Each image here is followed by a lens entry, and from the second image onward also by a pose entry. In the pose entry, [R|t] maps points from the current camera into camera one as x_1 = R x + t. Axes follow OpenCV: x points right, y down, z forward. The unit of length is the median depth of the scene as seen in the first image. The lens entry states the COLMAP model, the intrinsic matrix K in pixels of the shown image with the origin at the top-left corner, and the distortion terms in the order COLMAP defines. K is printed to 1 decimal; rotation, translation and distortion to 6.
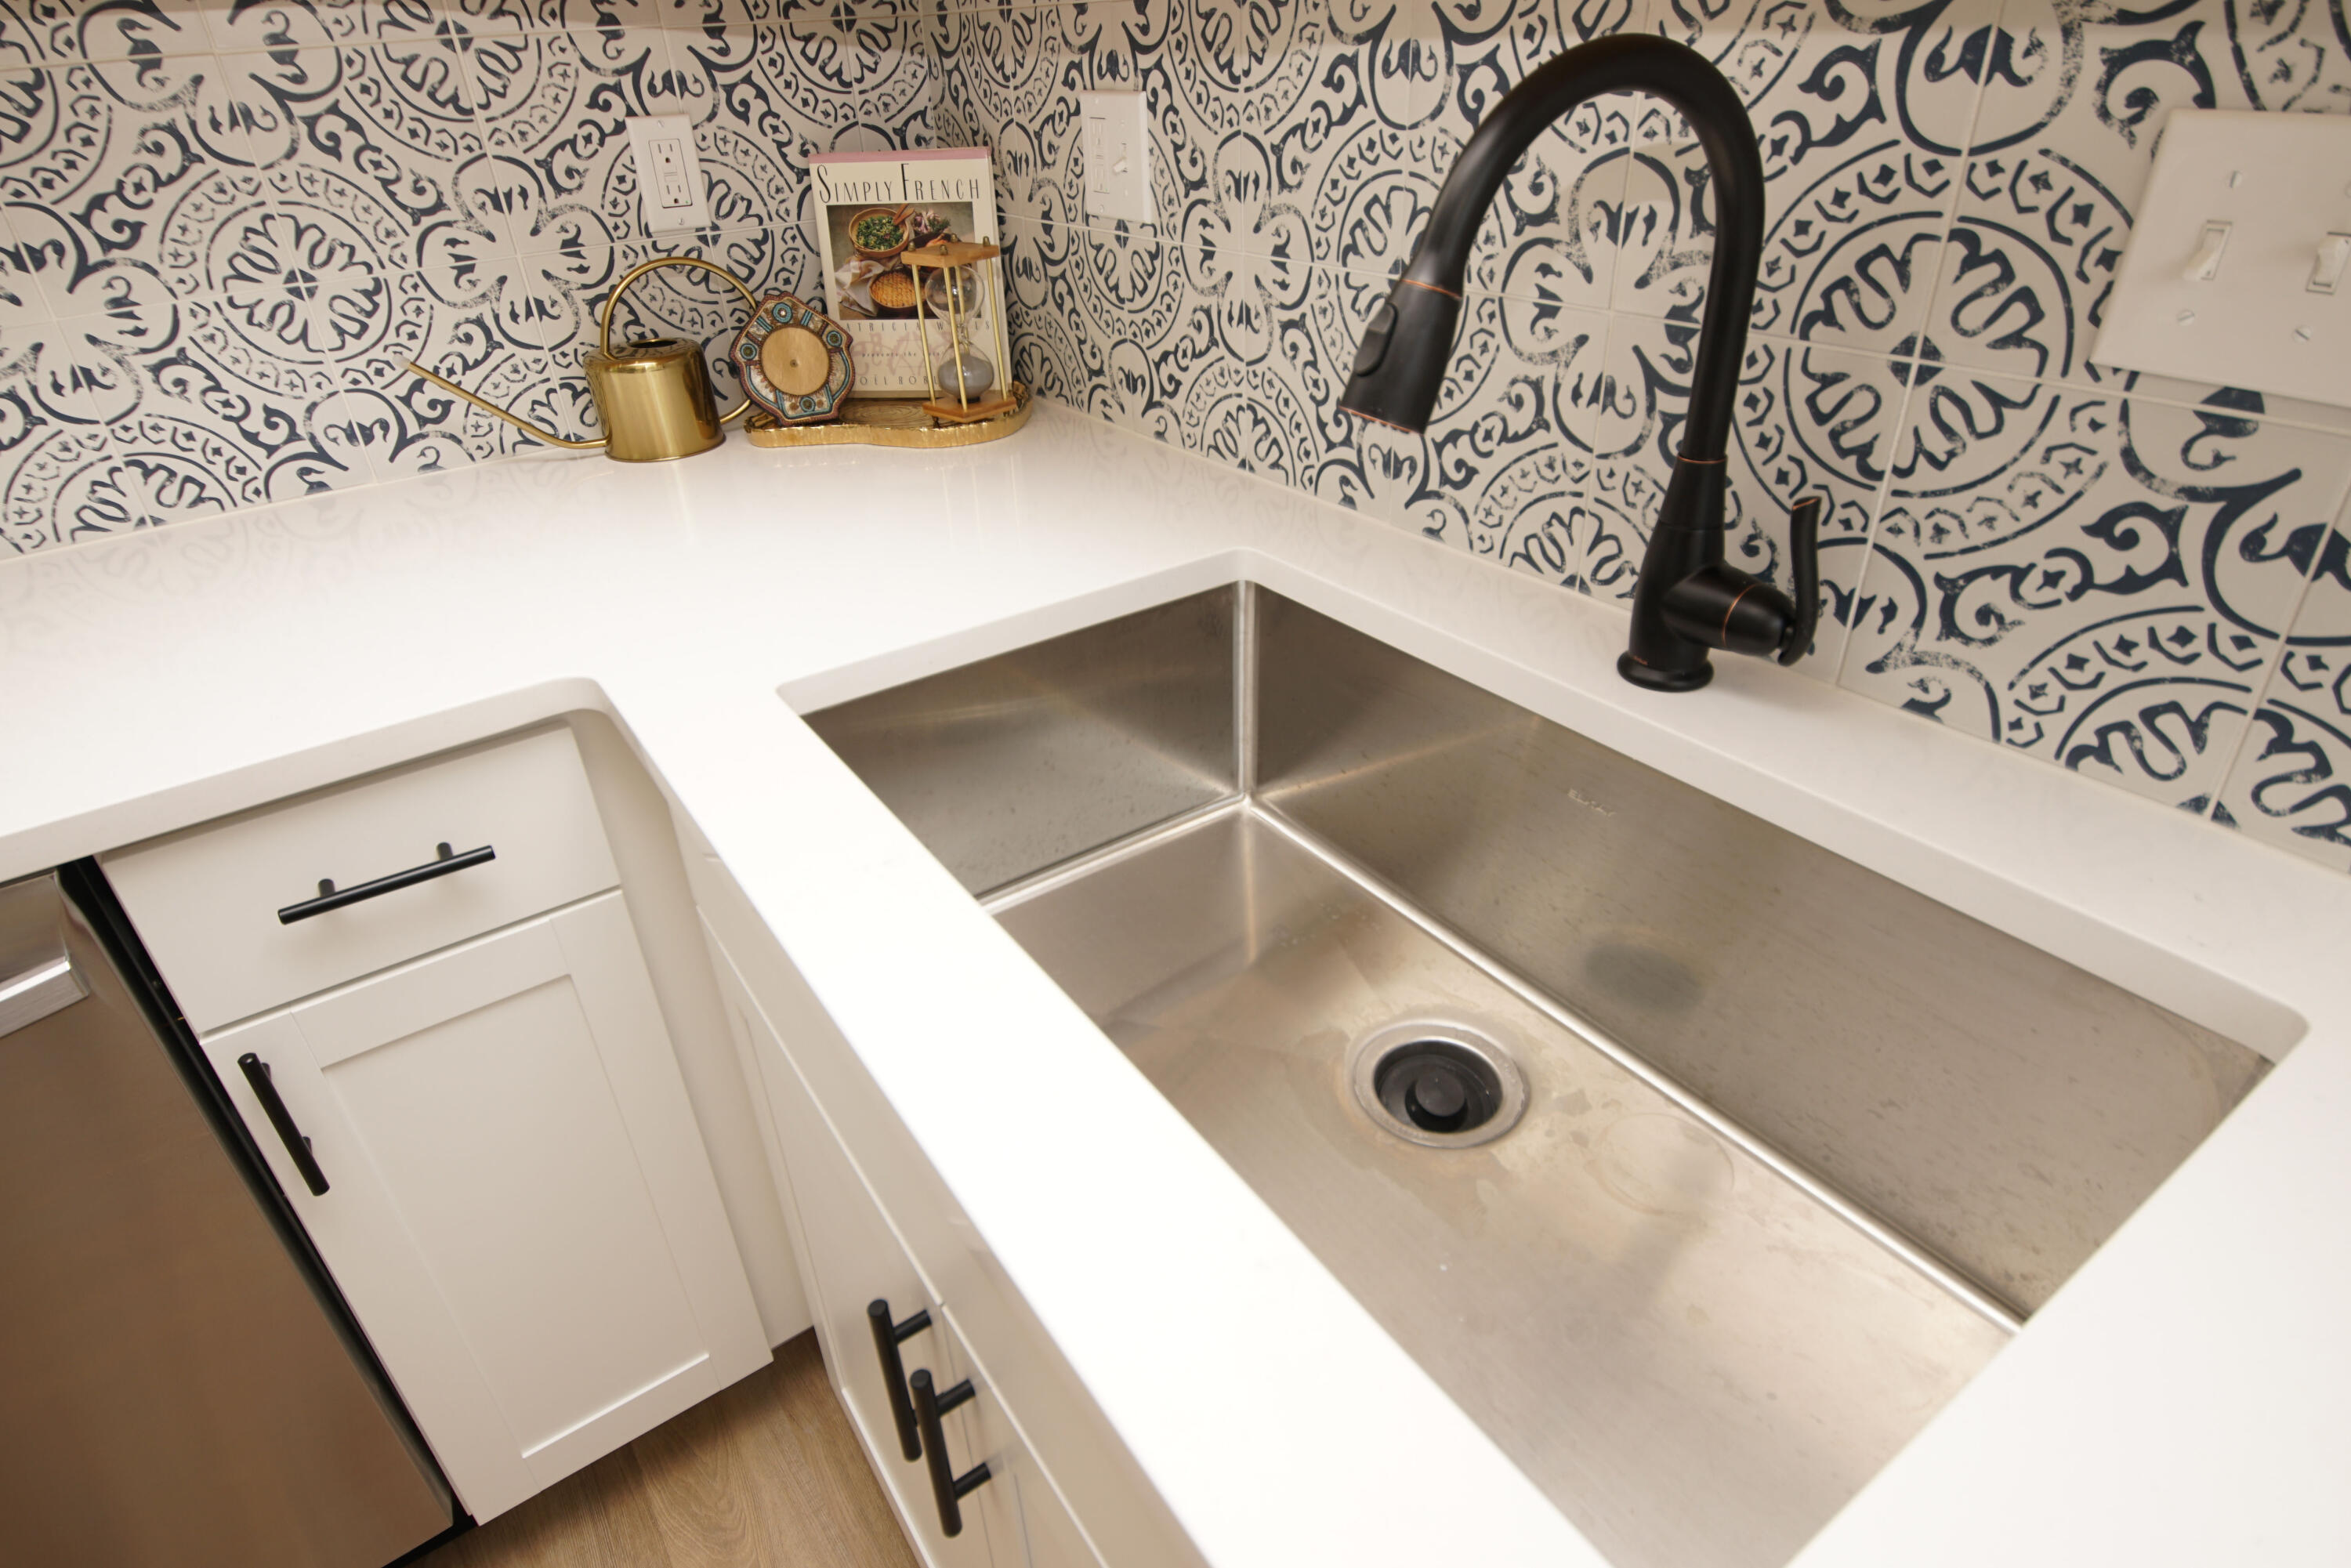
lens RADIAL K [[1243.4, 0, 1175.5], [0, 1243.4, 784.0], [0, 0, 1]] dist [0.002553, -0.015759]
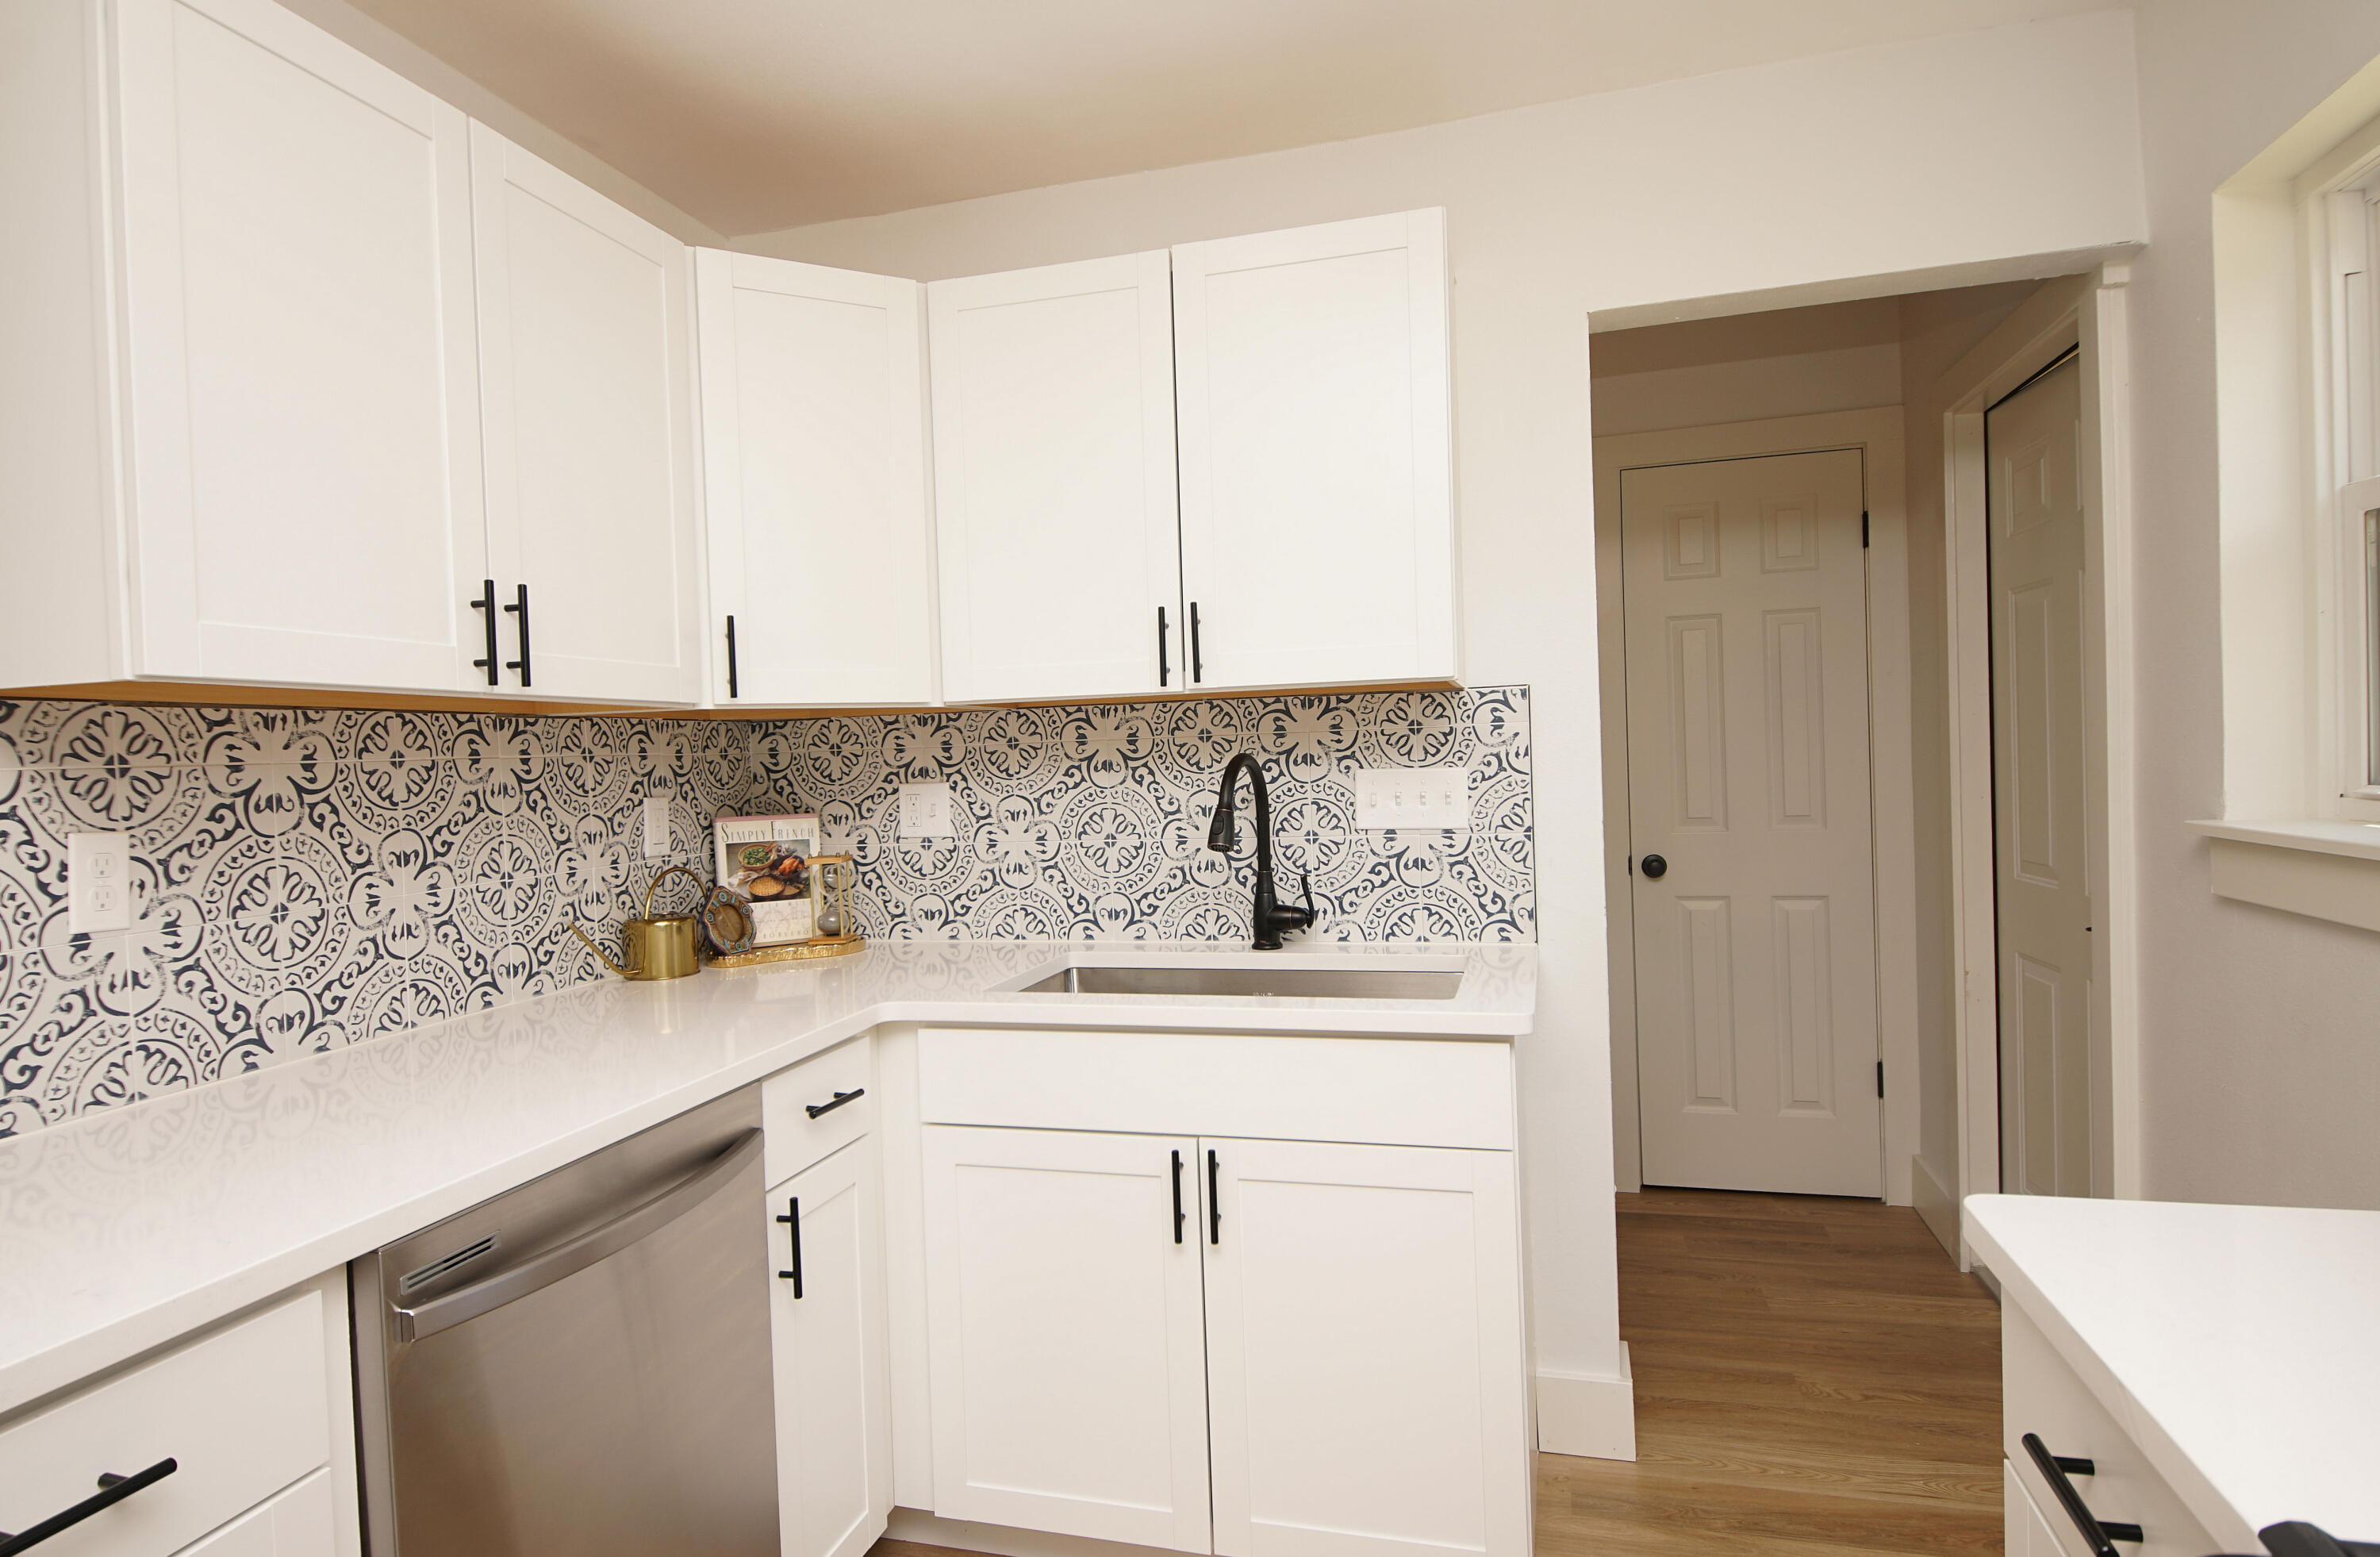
lens RADIAL K [[1294.5, 0, 1170.2], [0, 1294.5, 763.8], [0, 0, 1]] dist [0.026619, -0.026223]
pose [[0.771426, 0.011954, 0.636207, -1.124723], [0.331073, 0.846296, -0.417340, 0.483419], [-0.543408, 0.532578, 0.648898, -0.694543]]
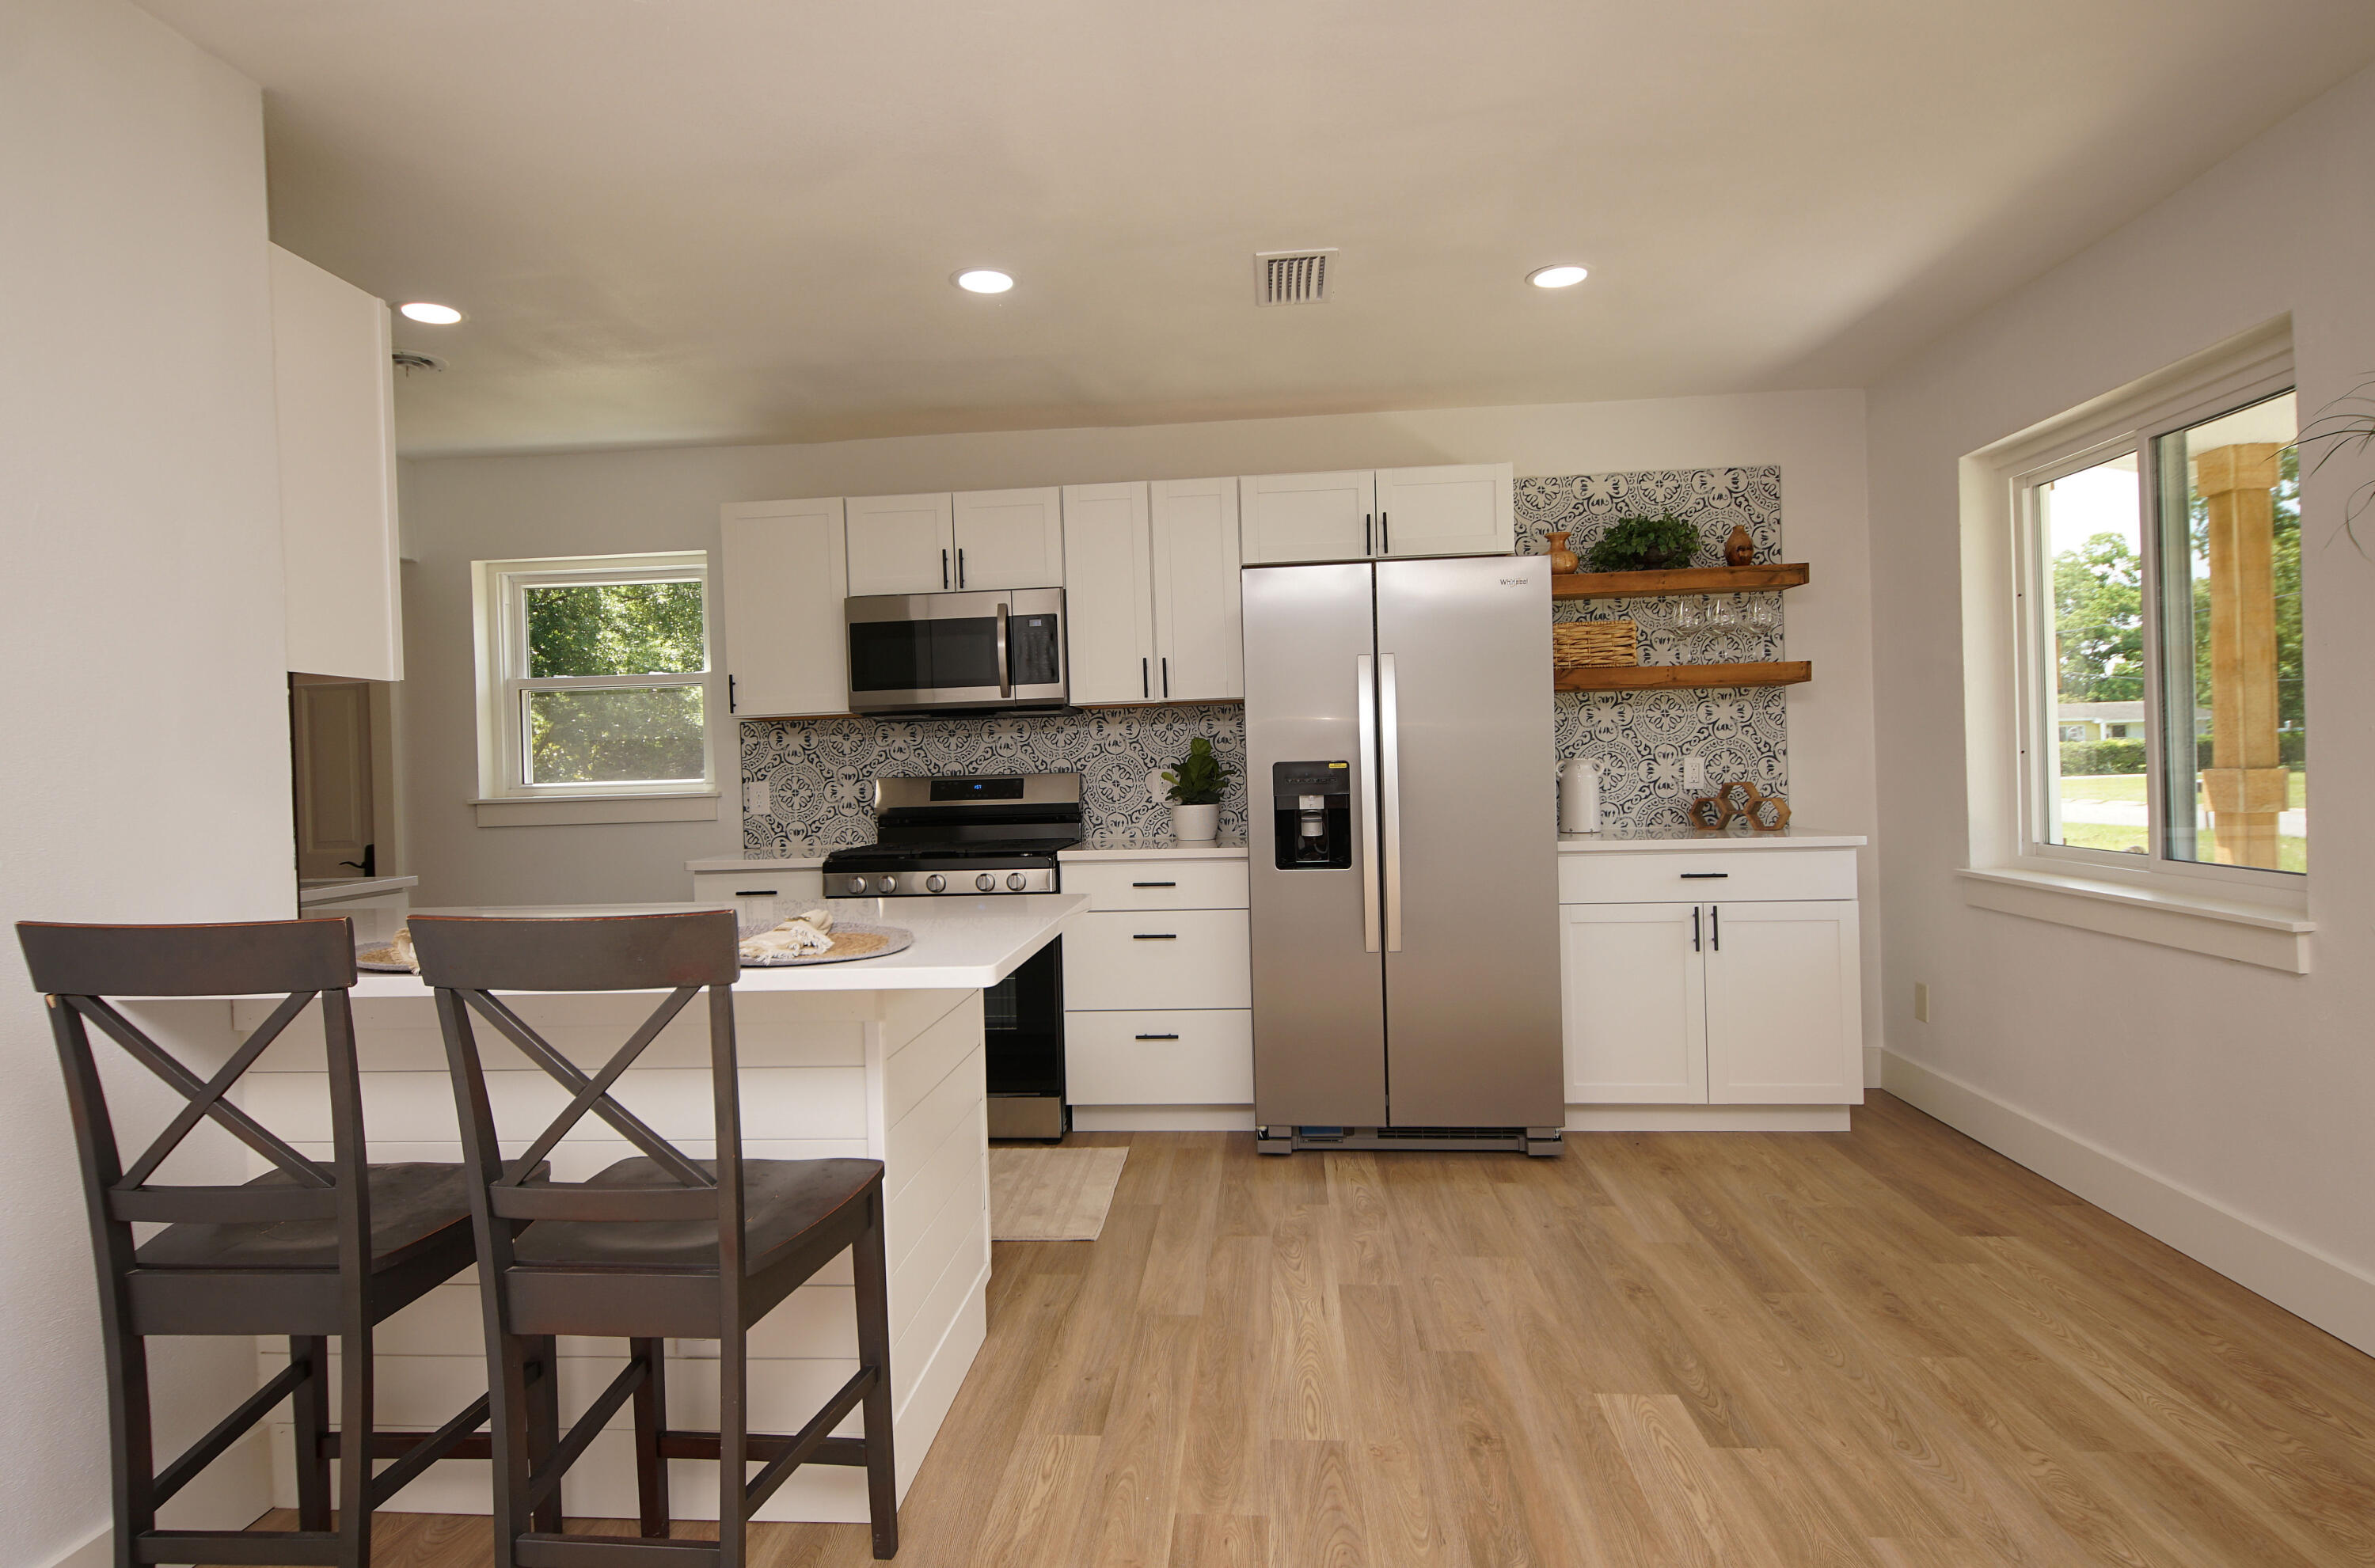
lens RADIAL K [[1306.7, 0, 1162.3], [0, 1306.7, 770.9], [0, 0, 1]] dist [0.047272, -0.045455]
pose [[-0.768850, 0.068120, 0.635791, -3.433161], [0.387654, 0.840405, 0.378740, -0.495946], [-0.508522, 0.537661, -0.672552, 1.302497]]
